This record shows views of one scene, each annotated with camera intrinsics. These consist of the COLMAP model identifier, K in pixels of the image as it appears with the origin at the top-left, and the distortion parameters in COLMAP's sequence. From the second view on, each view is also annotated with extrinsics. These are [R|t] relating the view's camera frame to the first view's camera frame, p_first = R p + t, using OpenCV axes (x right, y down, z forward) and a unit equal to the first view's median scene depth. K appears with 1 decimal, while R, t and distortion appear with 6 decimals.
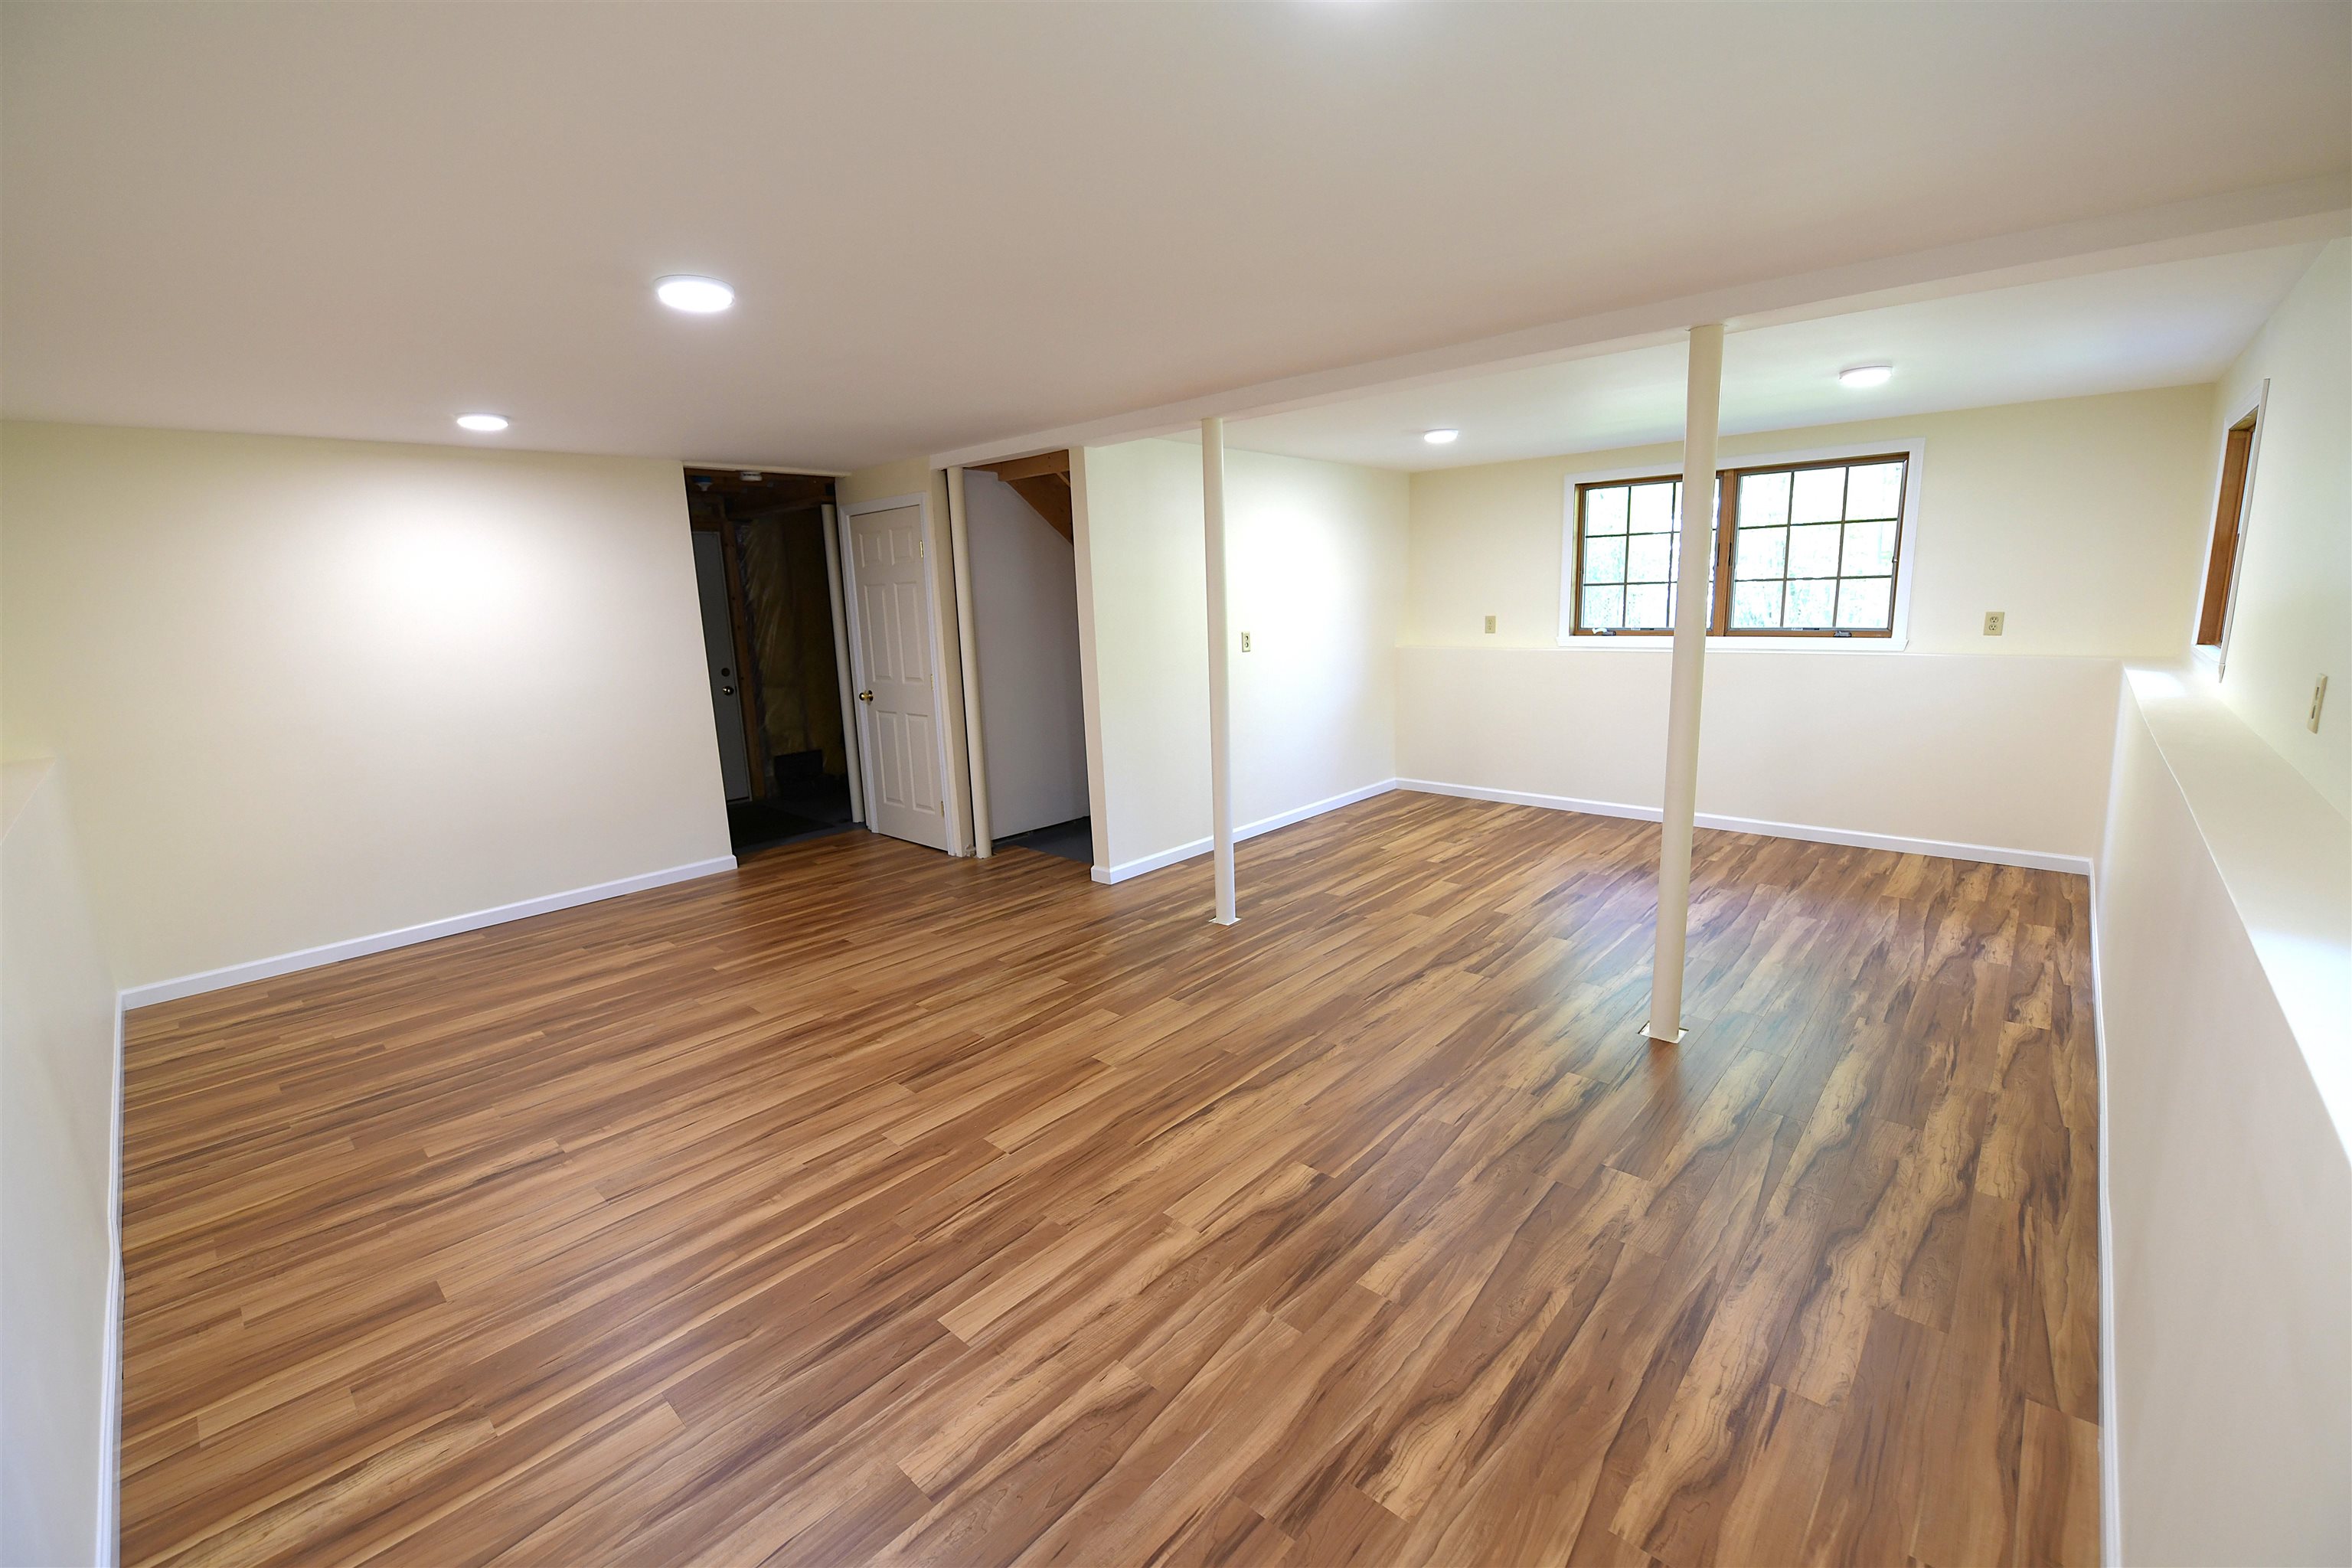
lens RADIAL K [[961.7, 0, 1182.4], [0, 961.7, 778.9], [0, 0, 1]] dist [-0.009113, -0.003015]
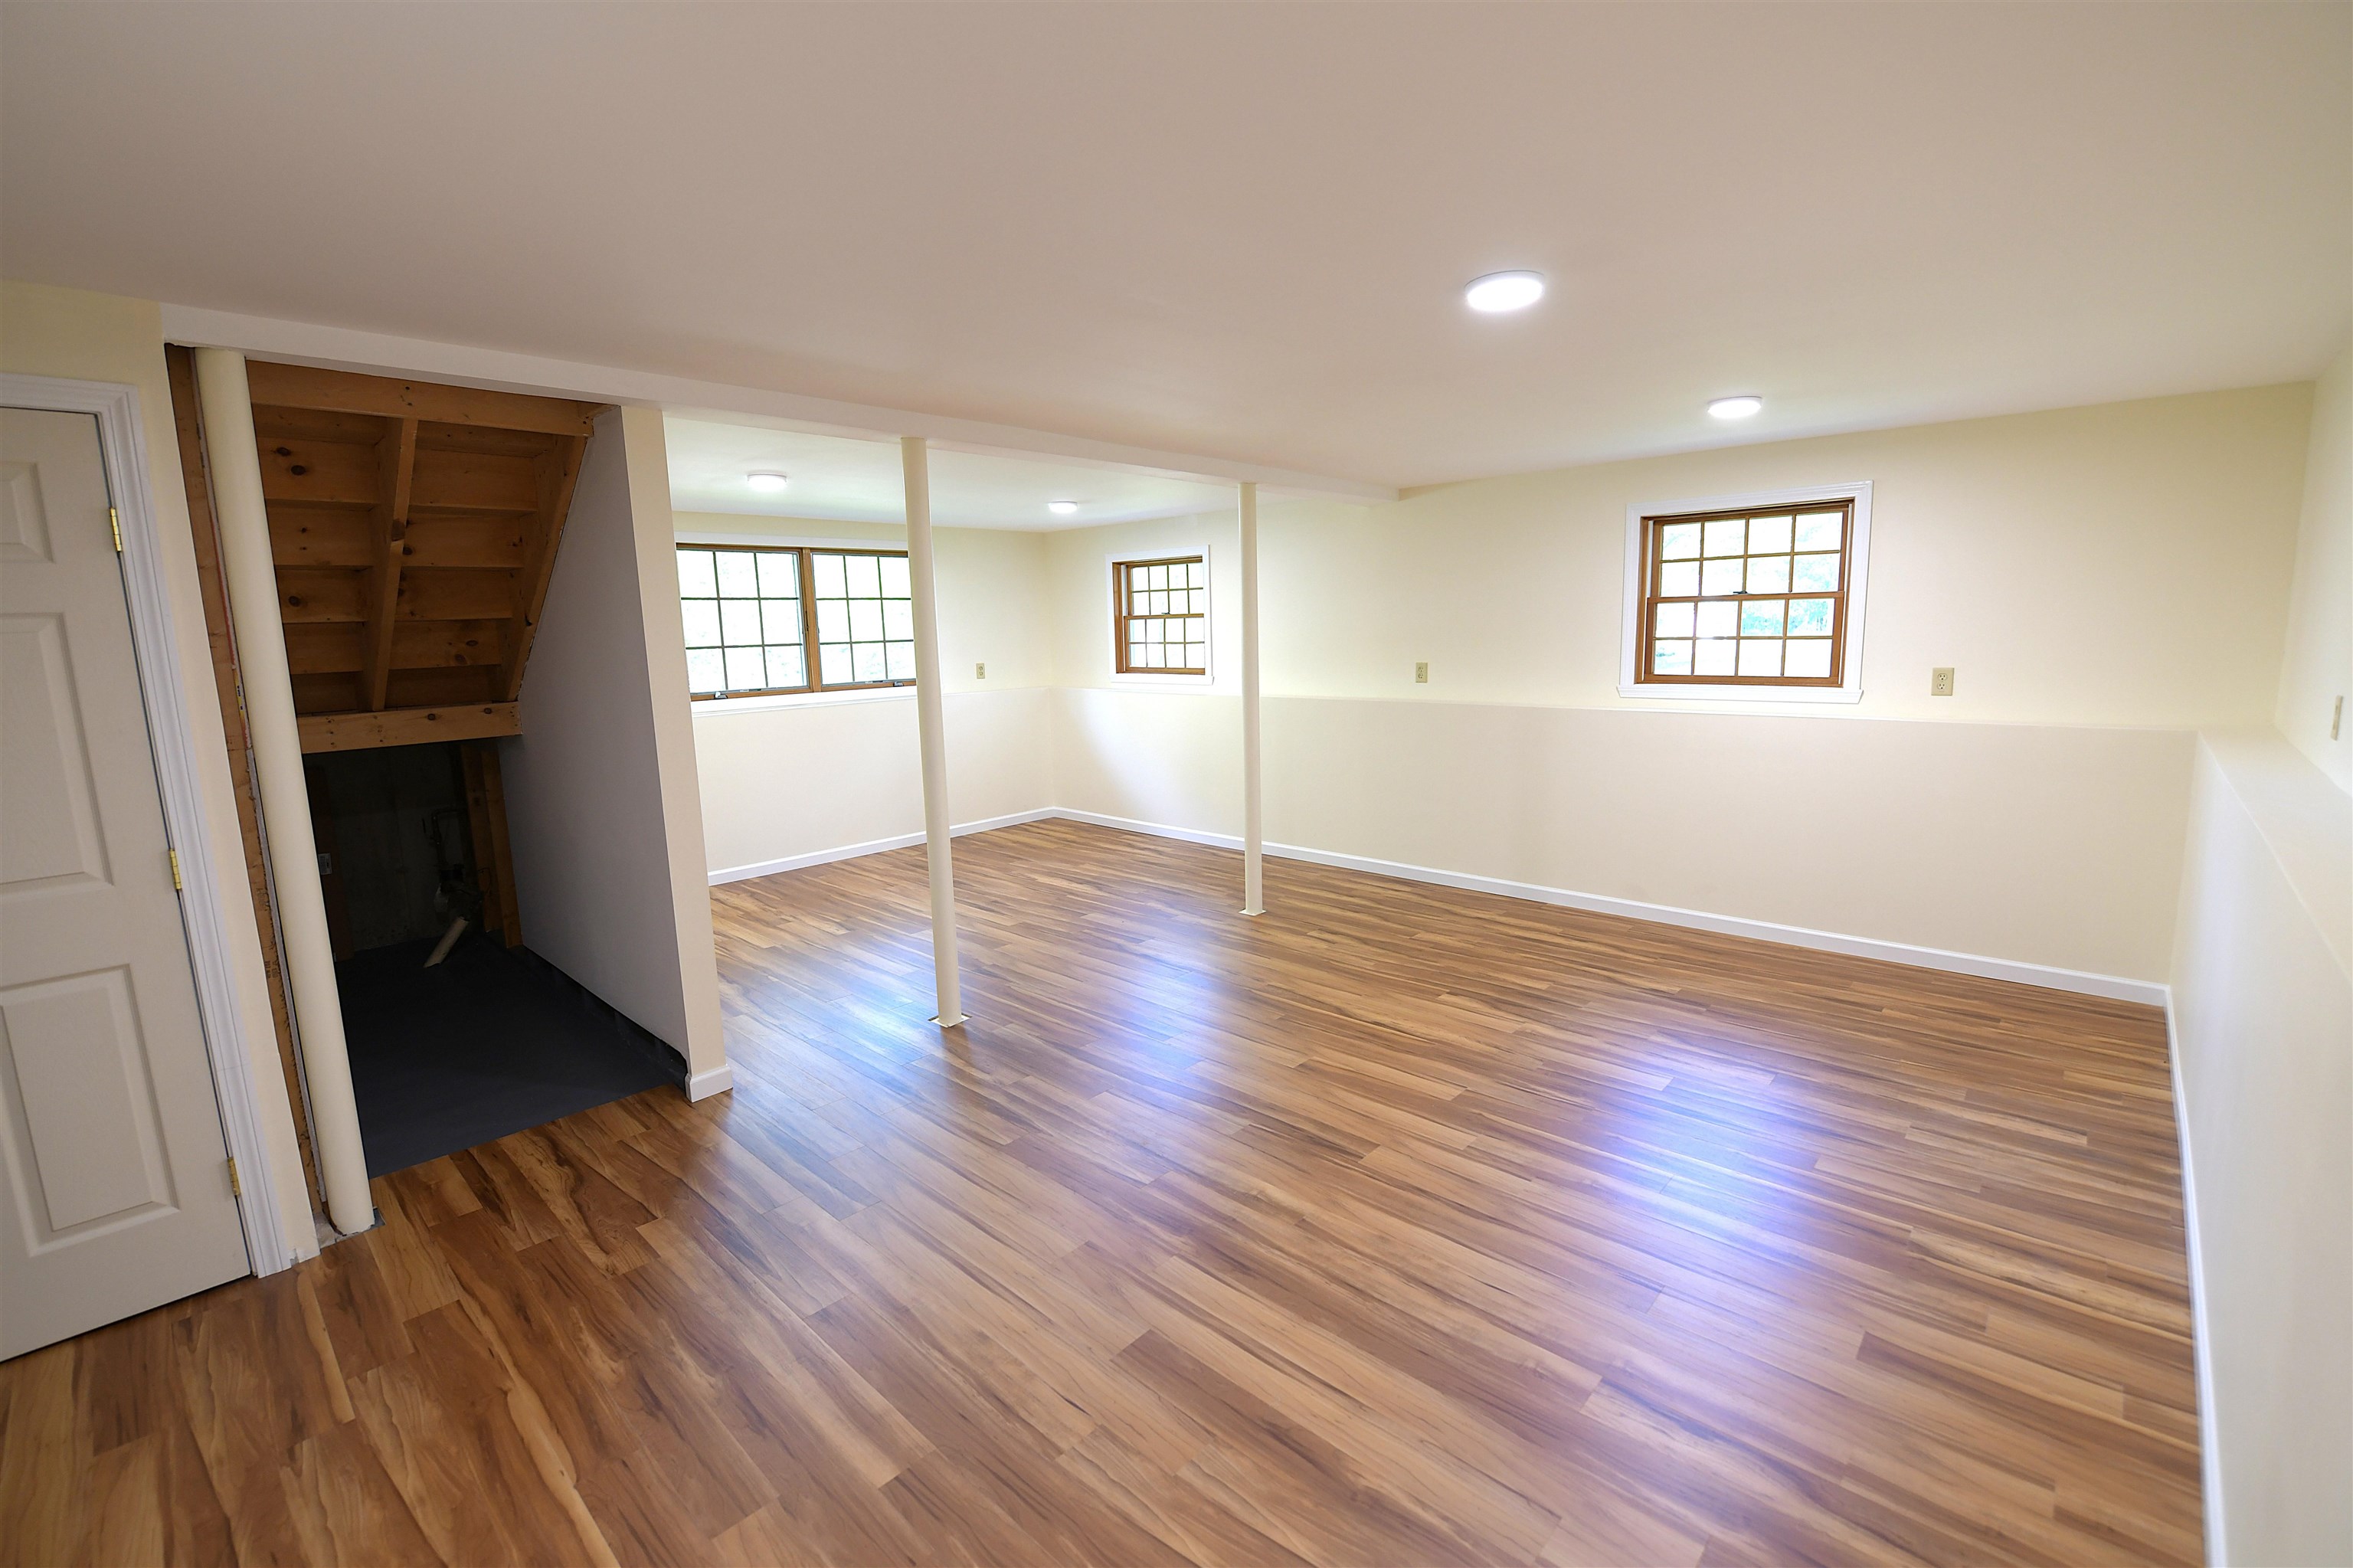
lens RADIAL K [[1008.4, 0, 1176.5], [0, 1008.4, 784.0], [0, 0, 1]] dist [-0.015855, -0.000769]
pose [[0.015822, -0.121592, 0.992454, -1.214204], [0.217109, 0.969315, 0.115296, -0.171187], [-0.976019, 0.213646, 0.041735, 1.079561]]
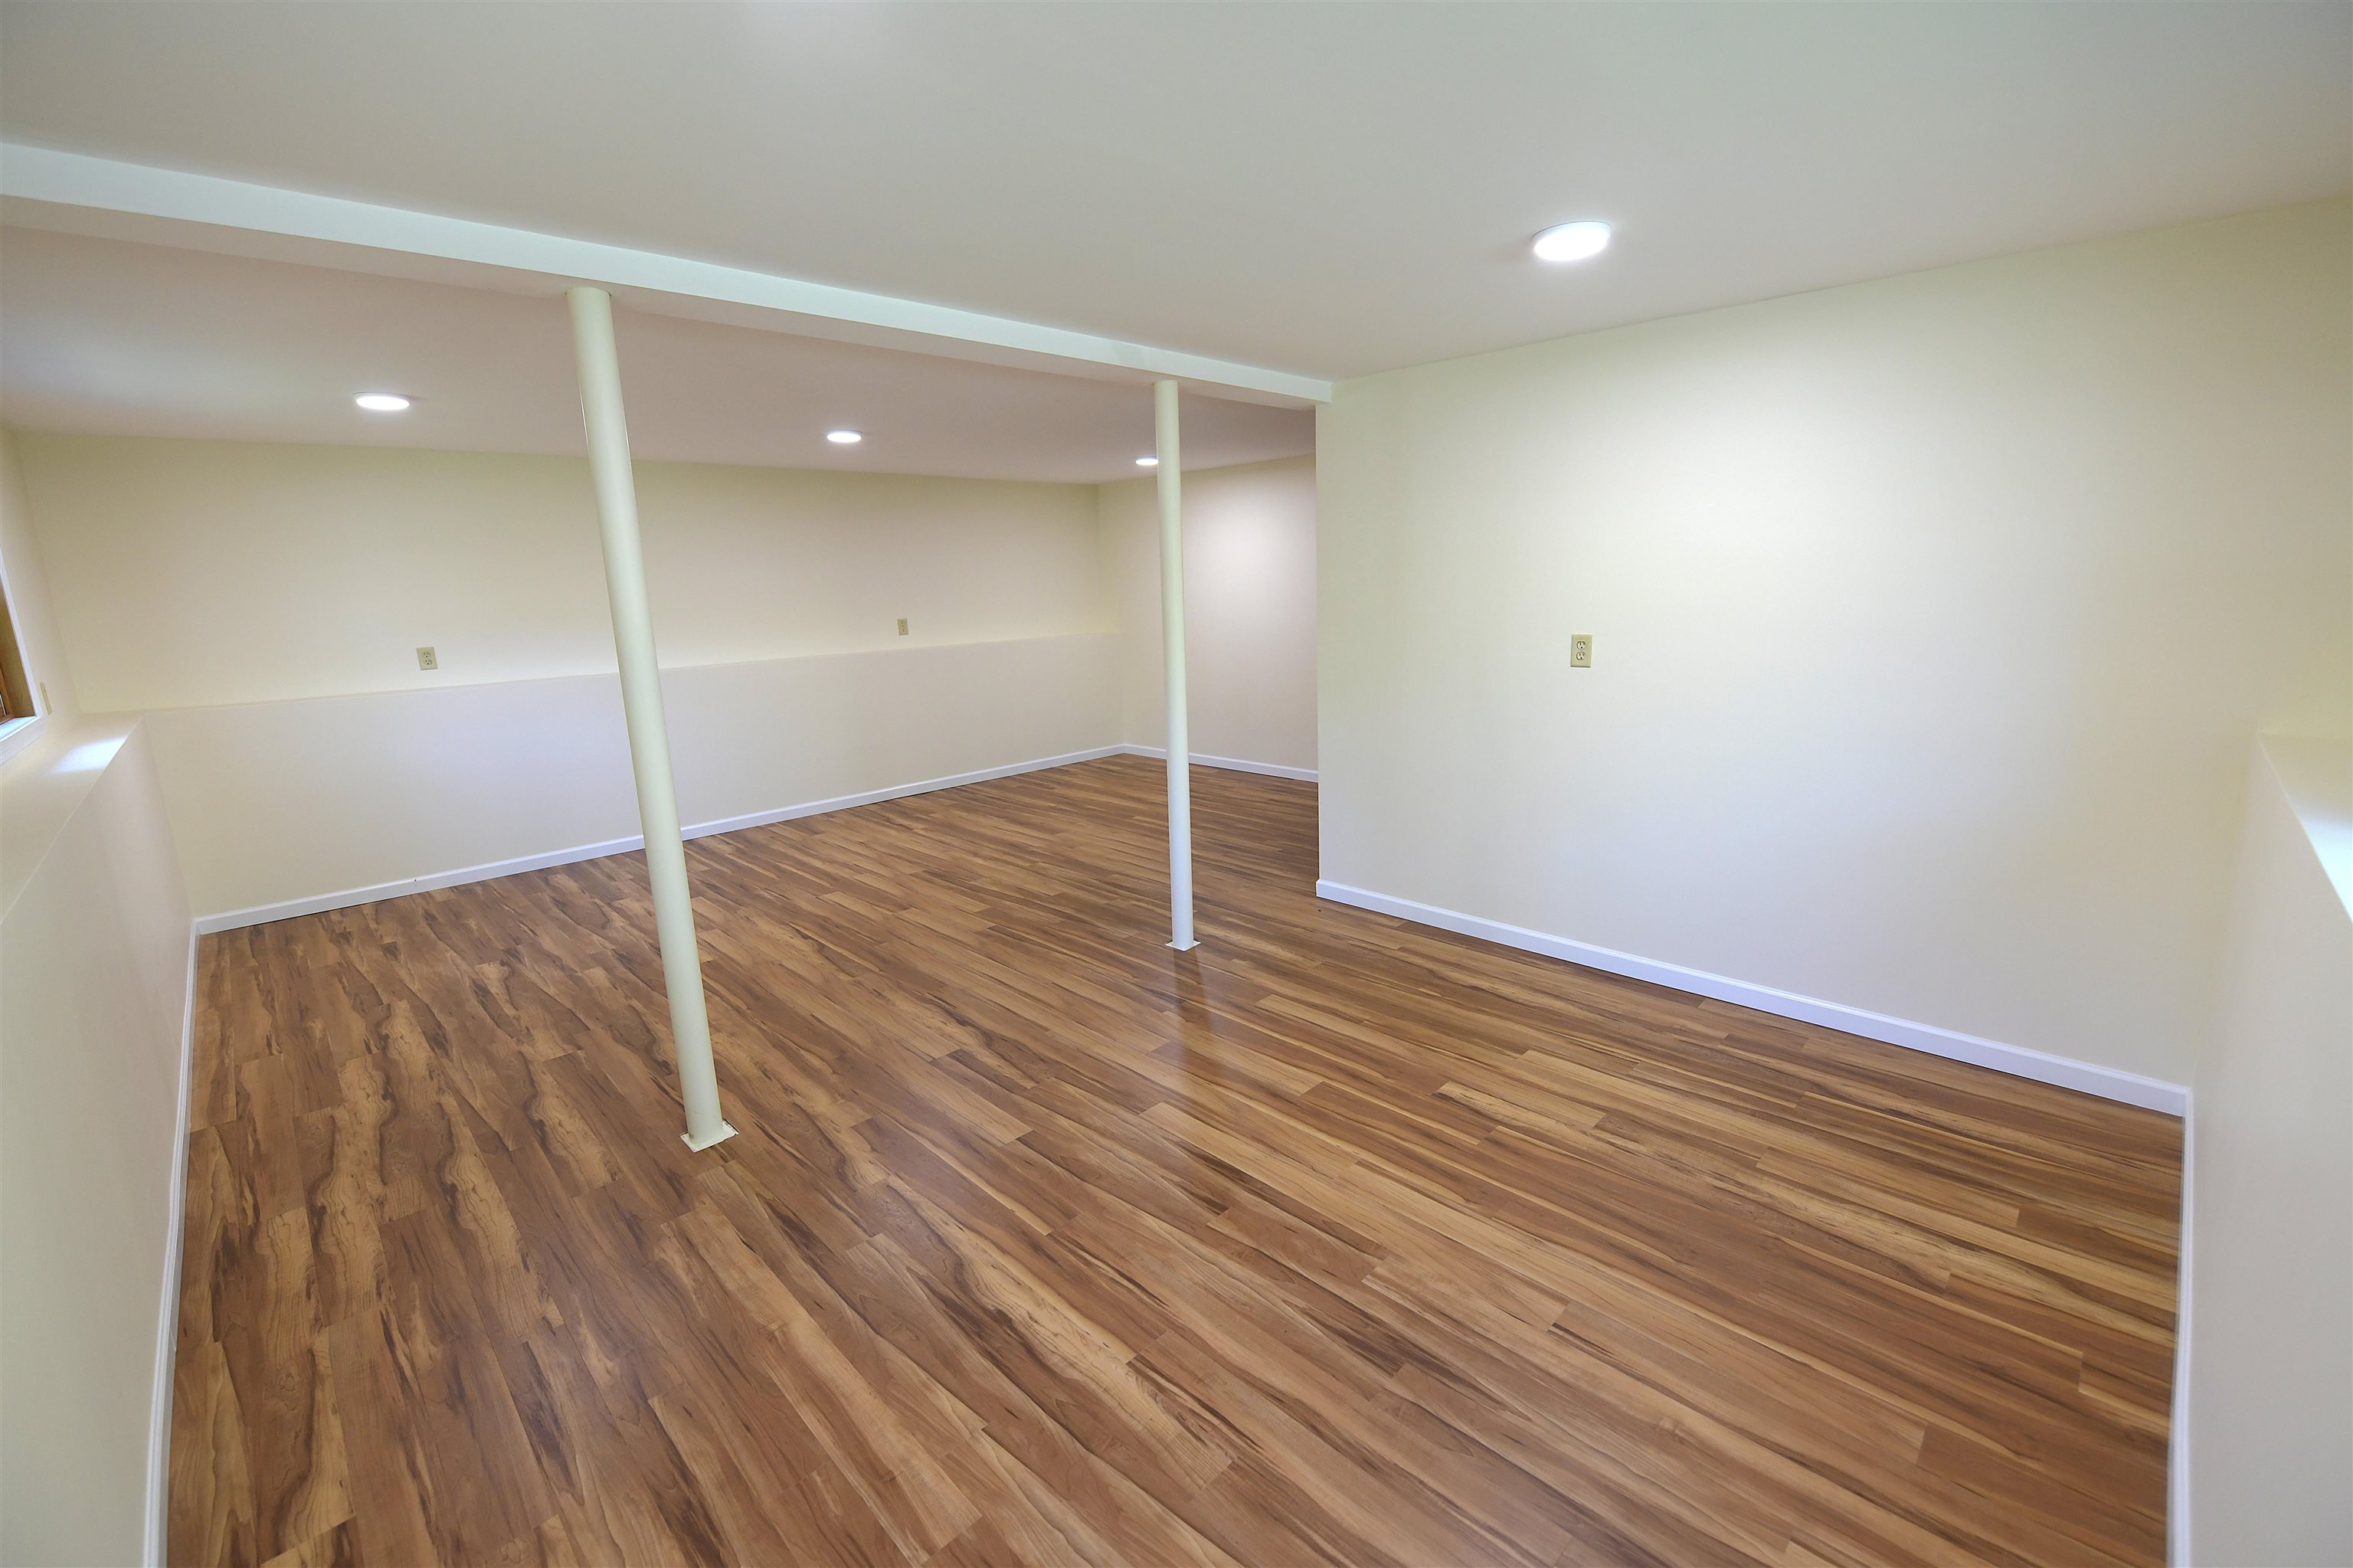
lens RADIAL K [[962.2, 0, 1182.9], [0, 962.2, 778.9], [0, 0, 1]] dist [-0.009113, -0.003015]
pose [[-0.042628, 0.241176, -0.969545, 1.313594], [-0.159852, 0.956279, 0.244904, -0.330152], [0.986220, 0.165423, -0.002212, 1.458606]]
